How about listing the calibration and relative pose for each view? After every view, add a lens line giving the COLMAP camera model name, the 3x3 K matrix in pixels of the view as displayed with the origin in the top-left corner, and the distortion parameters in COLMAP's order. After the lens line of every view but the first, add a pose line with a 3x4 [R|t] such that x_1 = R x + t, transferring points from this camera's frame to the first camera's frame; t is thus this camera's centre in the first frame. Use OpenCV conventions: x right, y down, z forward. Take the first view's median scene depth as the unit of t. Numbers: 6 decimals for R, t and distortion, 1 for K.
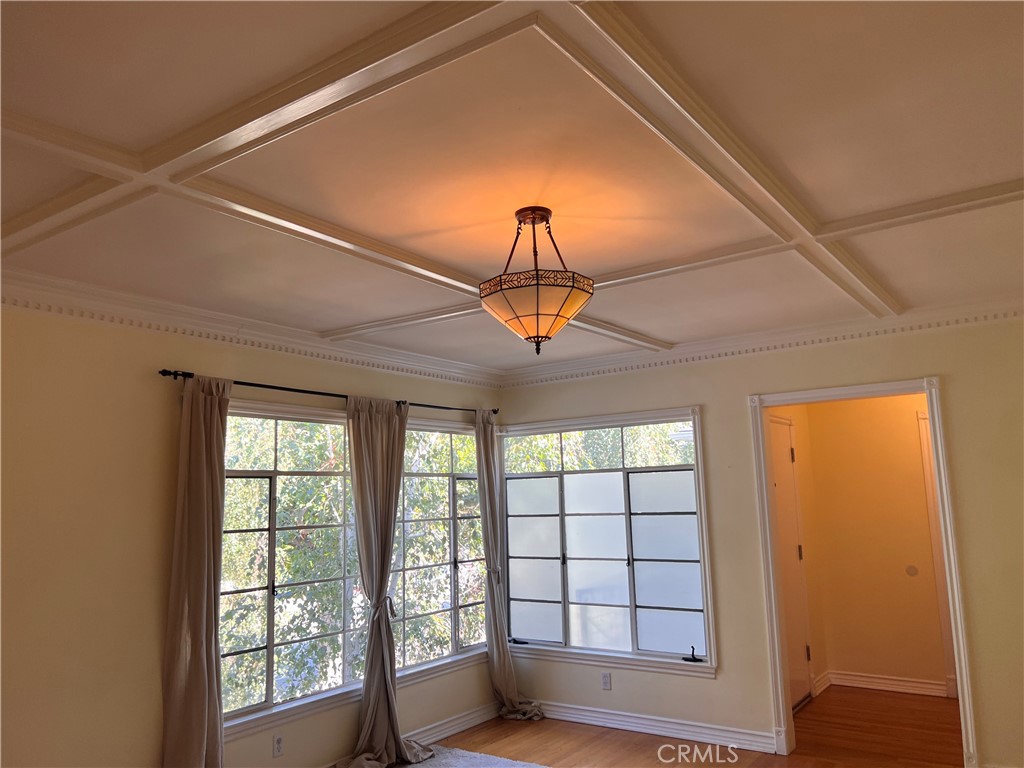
lens RADIAL K [[772.4, 0, 515.0], [0, 772.4, 398.0], [0, 0, 1]] dist [0.050948, -0.002598]
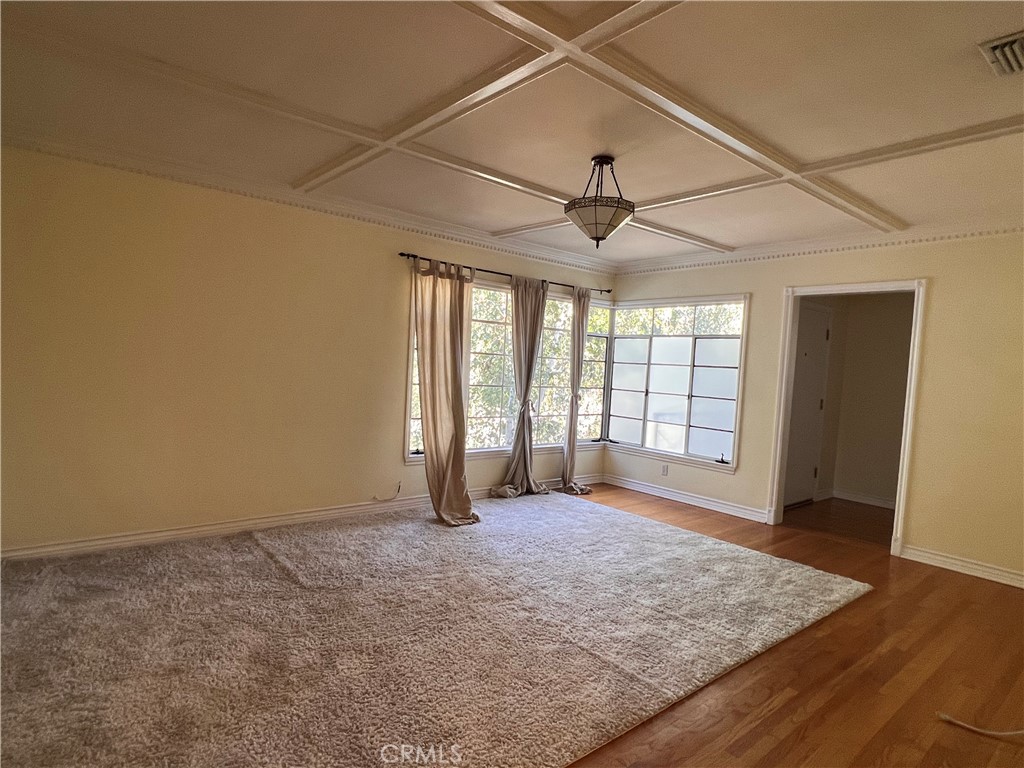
lens RADIAL K [[567.9, 0, 510.1], [0, 567.9, 387.7], [0, 0, 1]] dist [-0.000858, -0.000261]
pose [[0.962249, 0.095522, -0.254859, 0.098518], [-0.049784, 0.982364, 0.180227, 0.014453], [0.267580, -0.160735, 0.950034, -0.138541]]
